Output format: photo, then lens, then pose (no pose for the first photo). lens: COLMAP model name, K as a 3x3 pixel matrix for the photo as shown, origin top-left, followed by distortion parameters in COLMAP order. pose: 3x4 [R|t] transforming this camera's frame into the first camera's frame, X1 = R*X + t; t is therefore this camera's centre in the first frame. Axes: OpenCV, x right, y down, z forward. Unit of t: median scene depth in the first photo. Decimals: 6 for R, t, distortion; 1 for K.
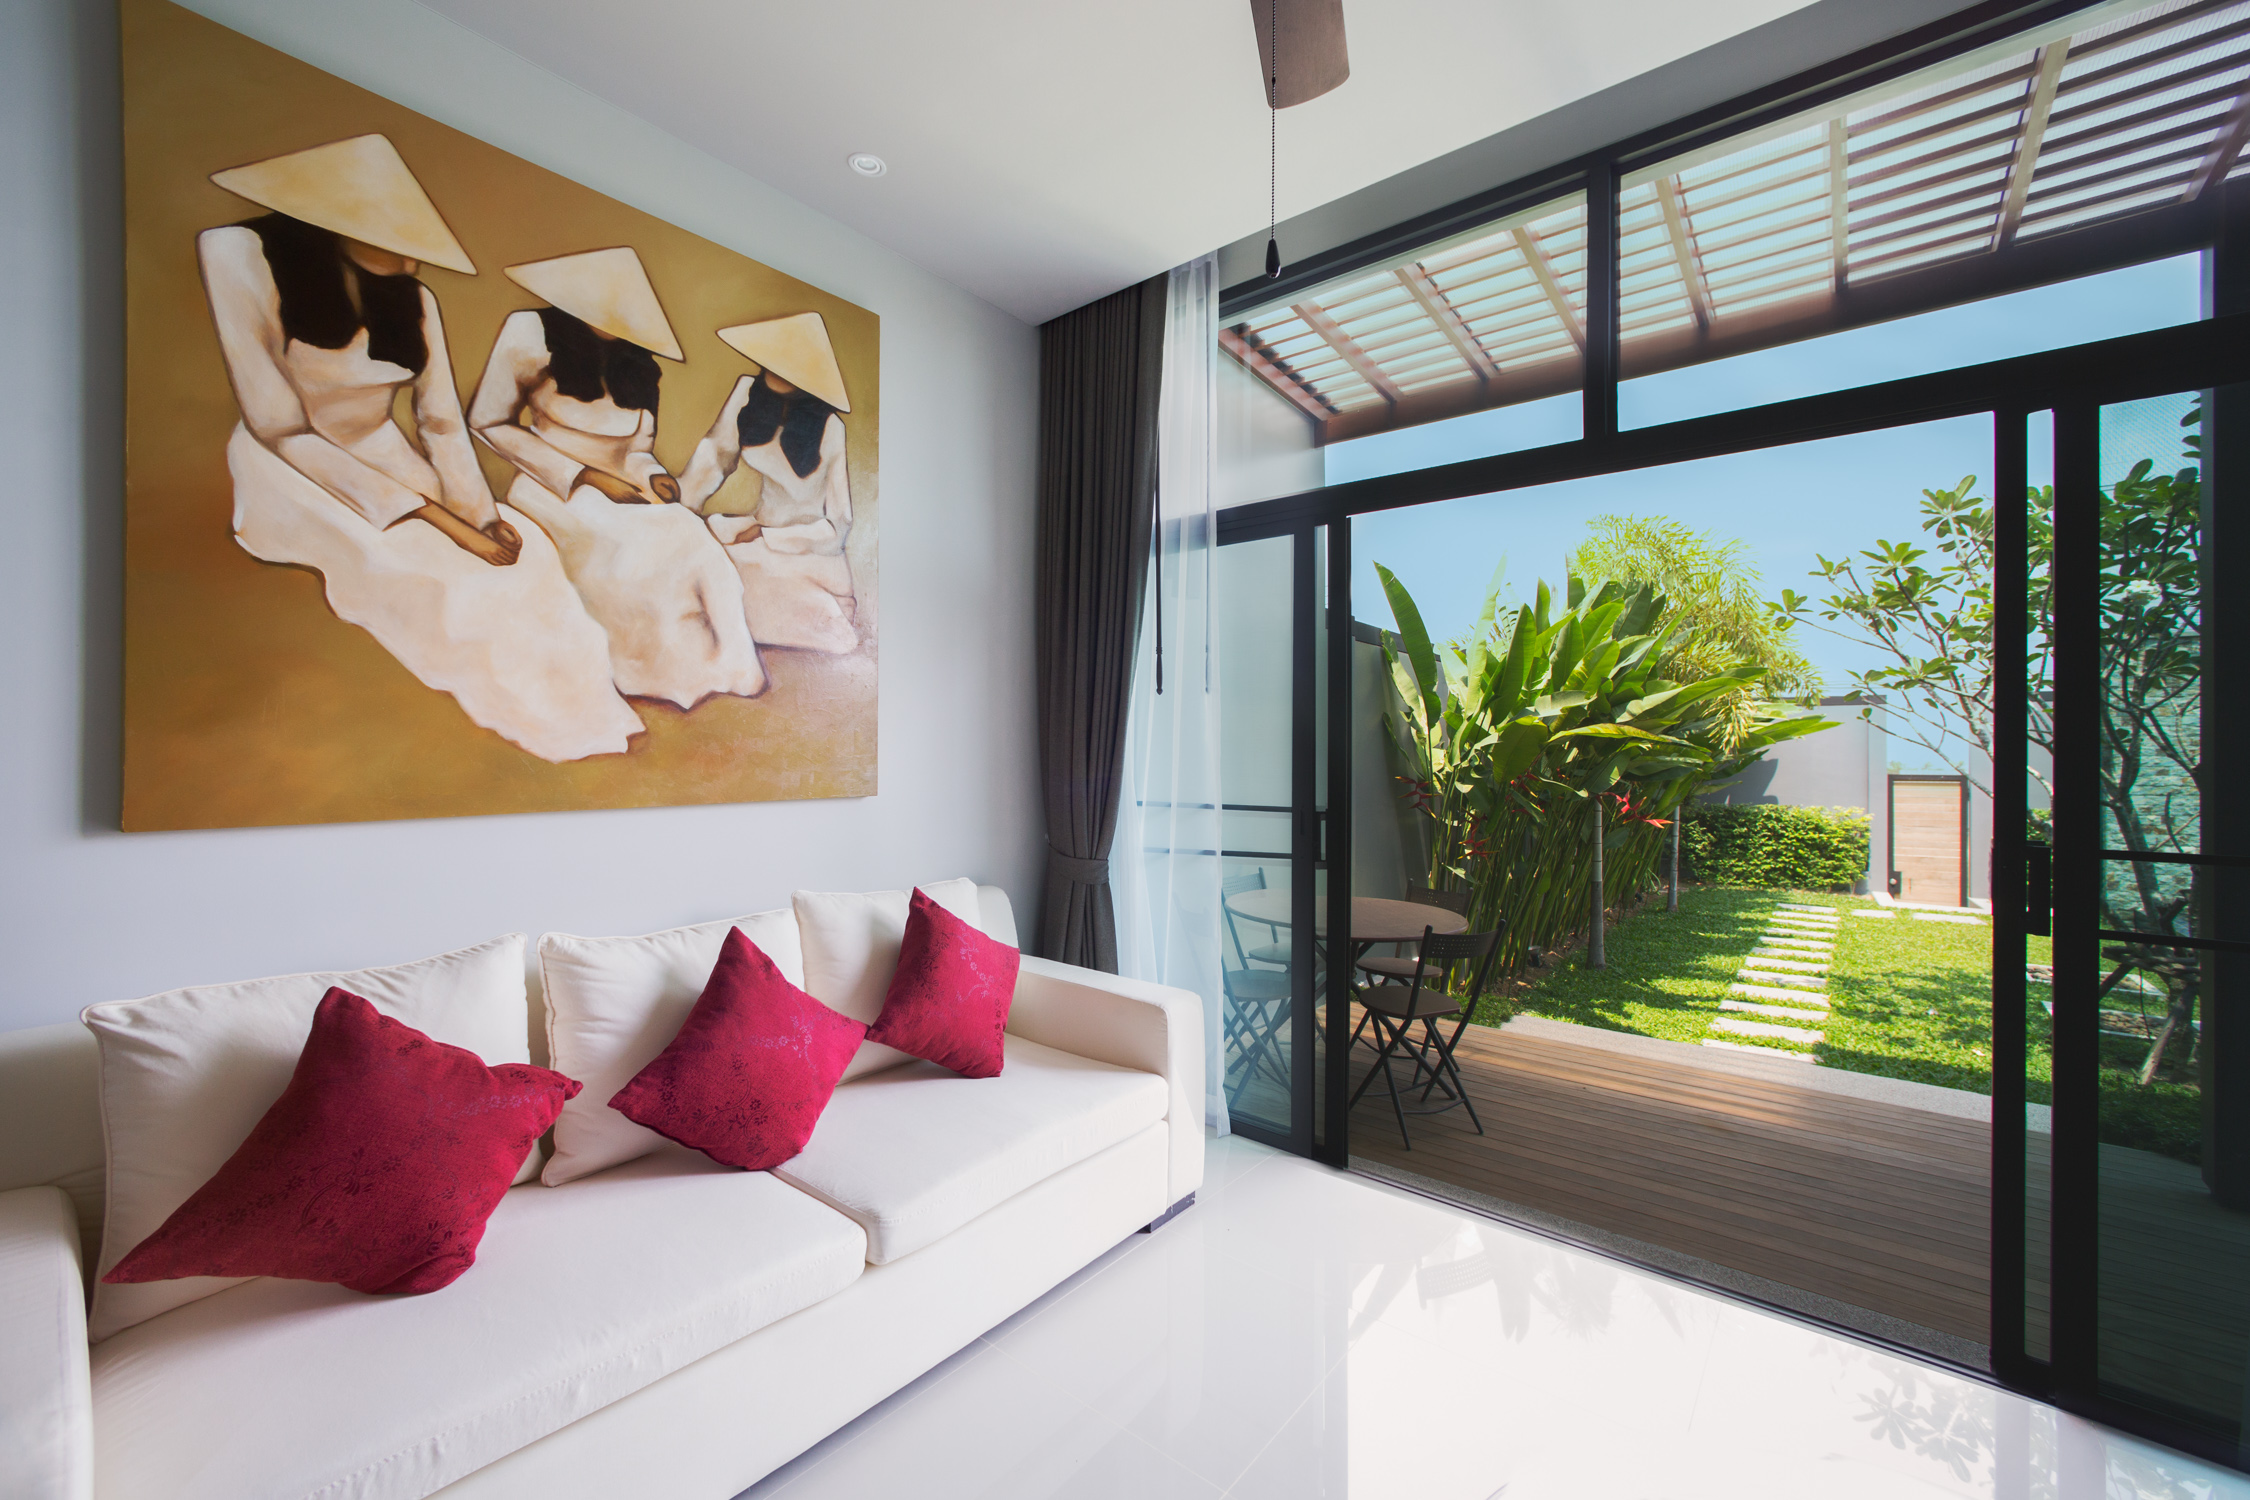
lens RADIAL K [[817.8, 0, 1130.2], [0, 817.8, 755.0], [0, 0, 1]] dist [-0.006910, -0.000309]
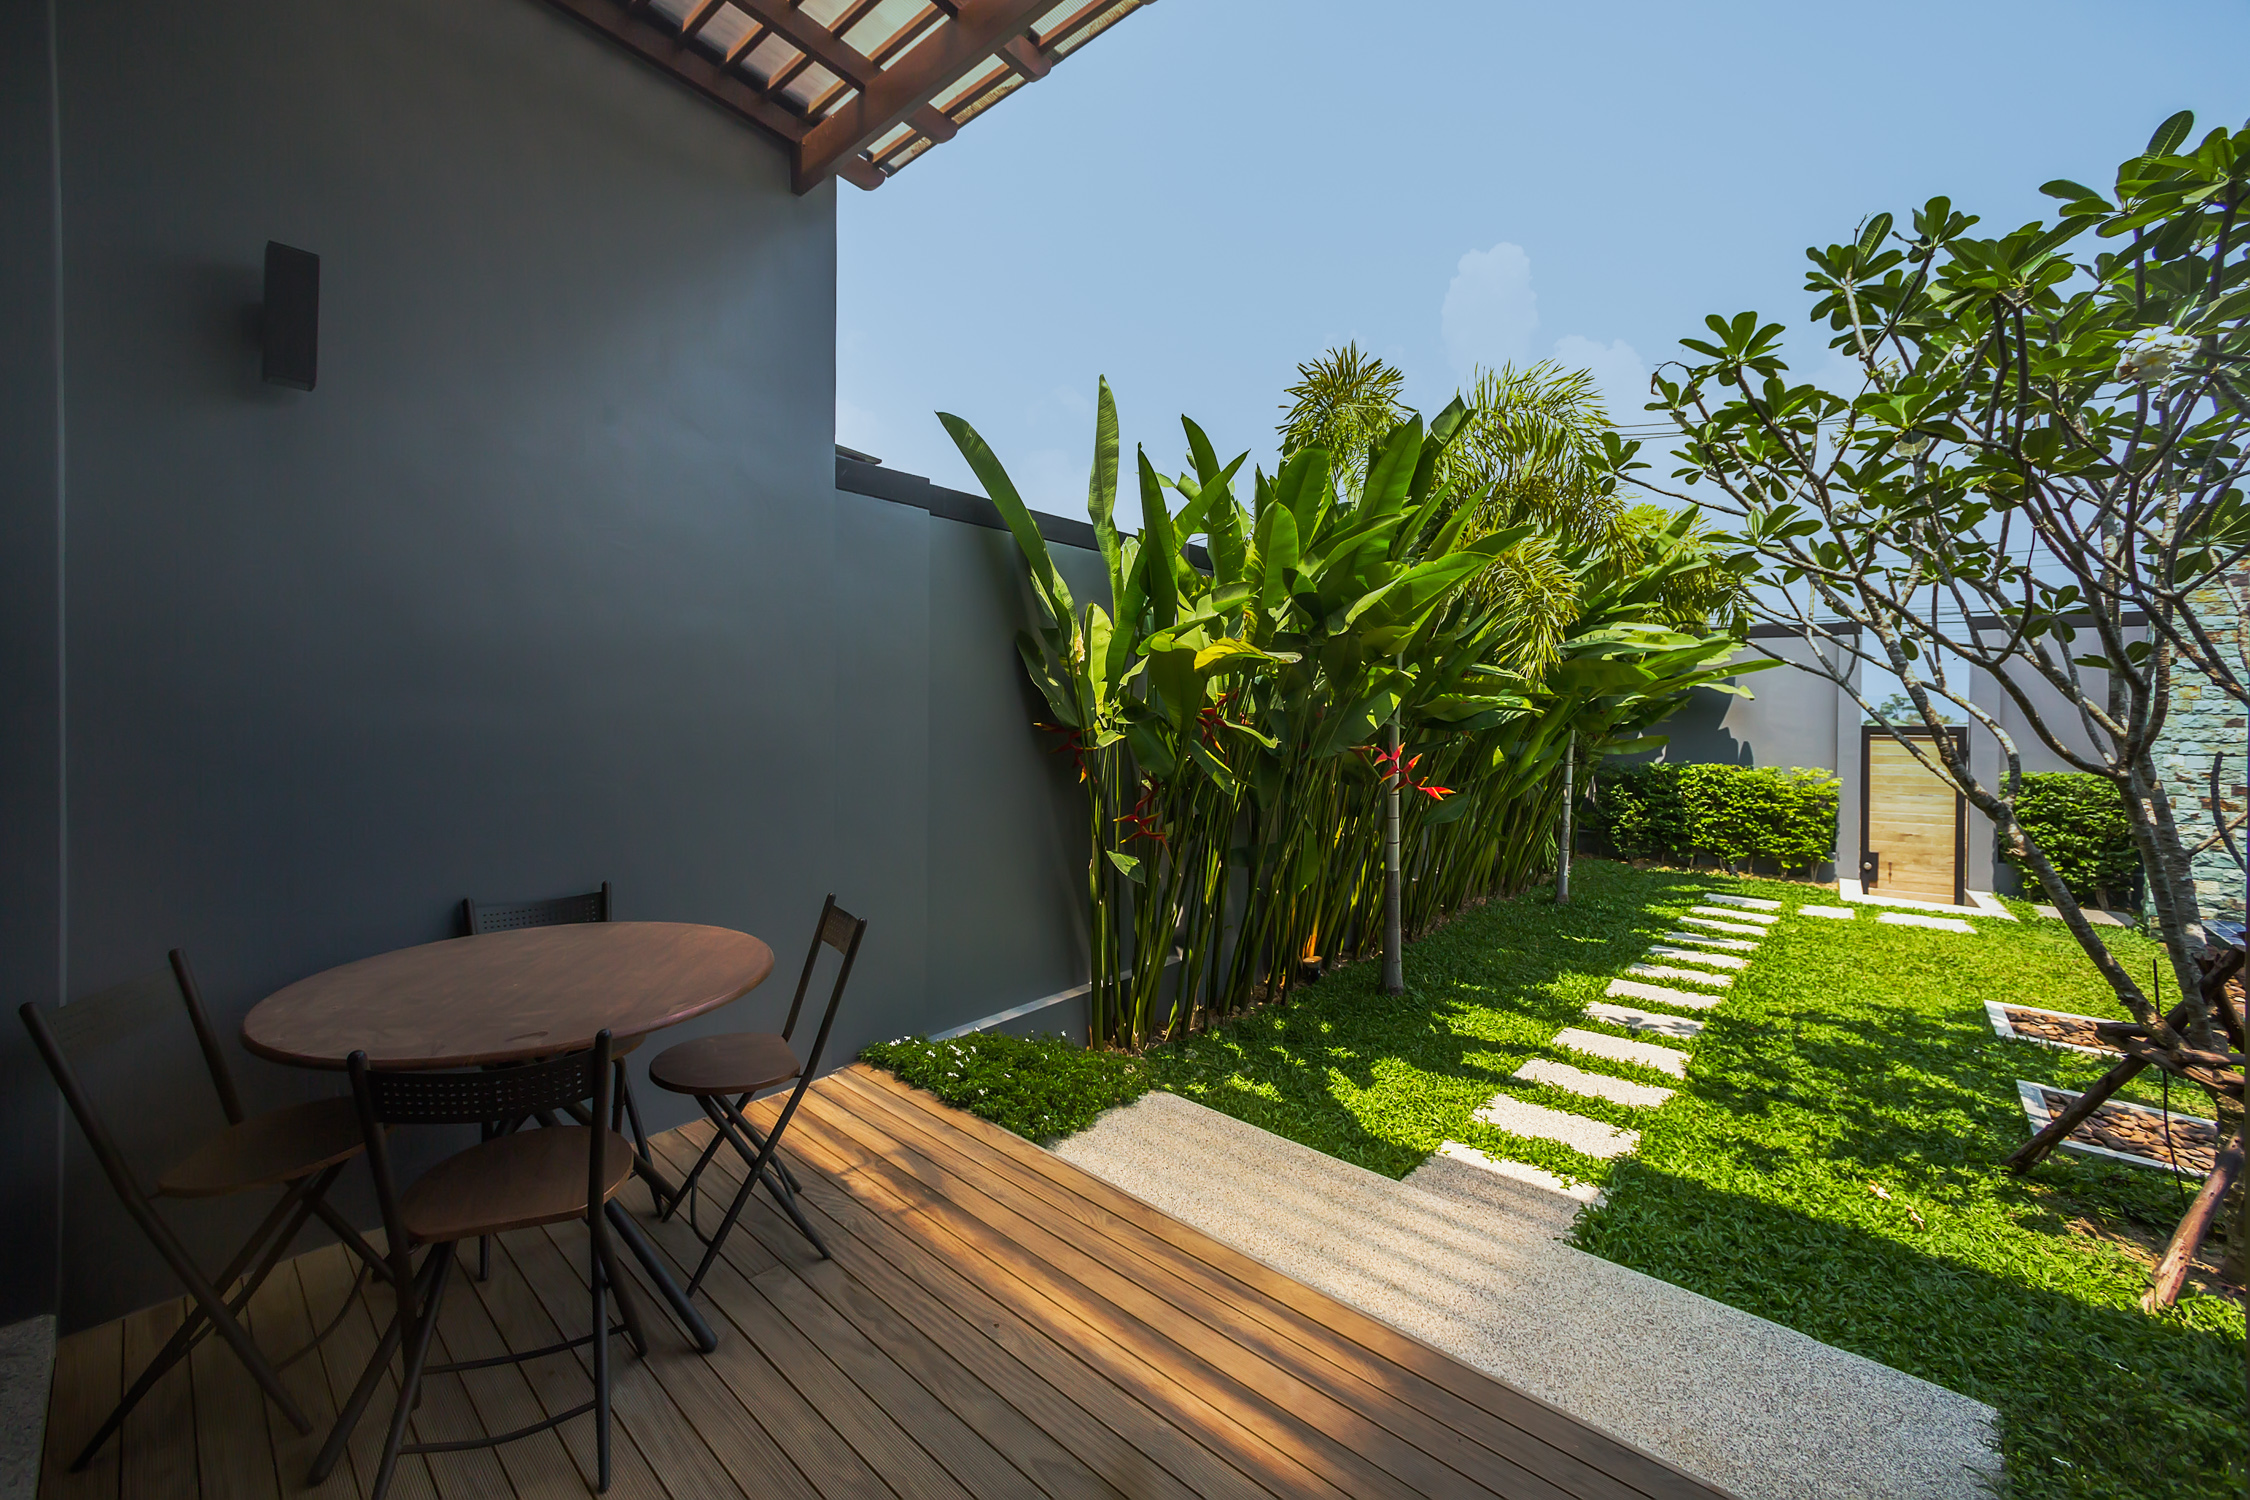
lens RADIAL K [[870.4, 0, 1085.1], [0, 870.4, 711.5], [0, 0, 1]] dist [-0.002730, 0.000084]
pose [[0.999710, 0.005697, -0.023407, 0.309117], [-0.005498, 0.999948, 0.008539, 0.009529], [0.023454, -0.008408, 0.999690, 0.229778]]
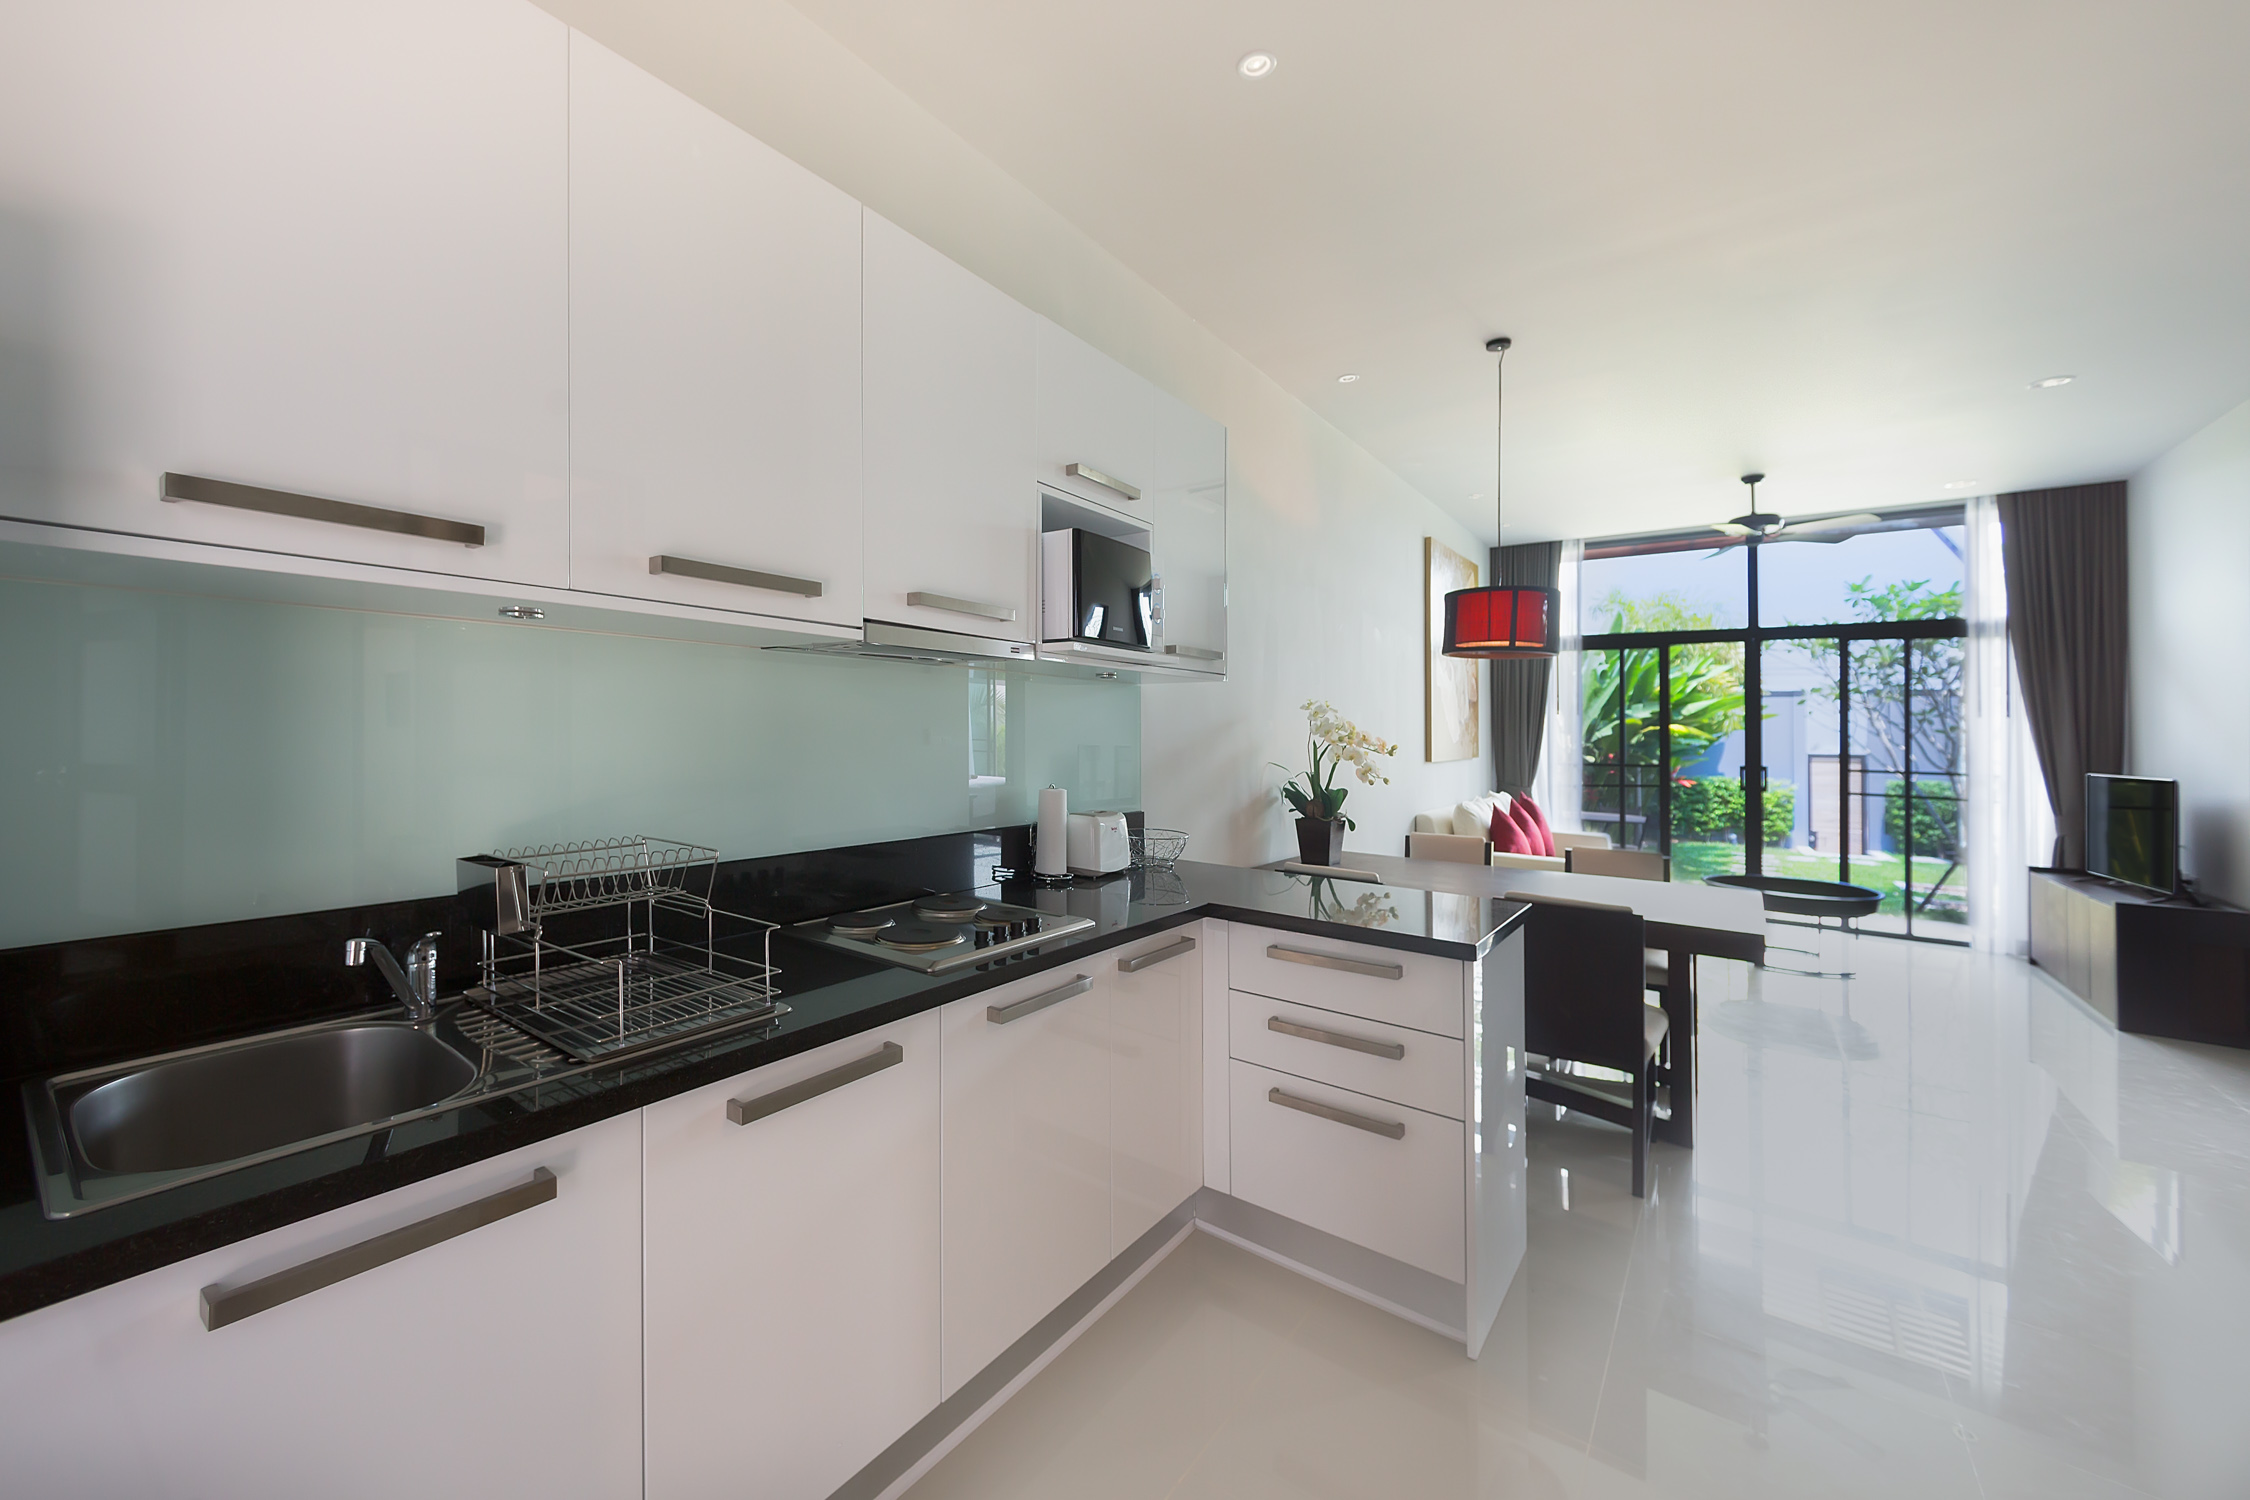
lens RADIAL K [[870.4, 0, 1116.4], [0, 870.4, 714.2], [0, 0, 1]] dist [-0.002730, 0.000084]
pose [[0.996004, 0.018722, 0.087326, -0.386583], [-0.017622, 0.999756, -0.013353, -0.001808], [-0.087554, 0.011760, 0.996090, -0.378005]]
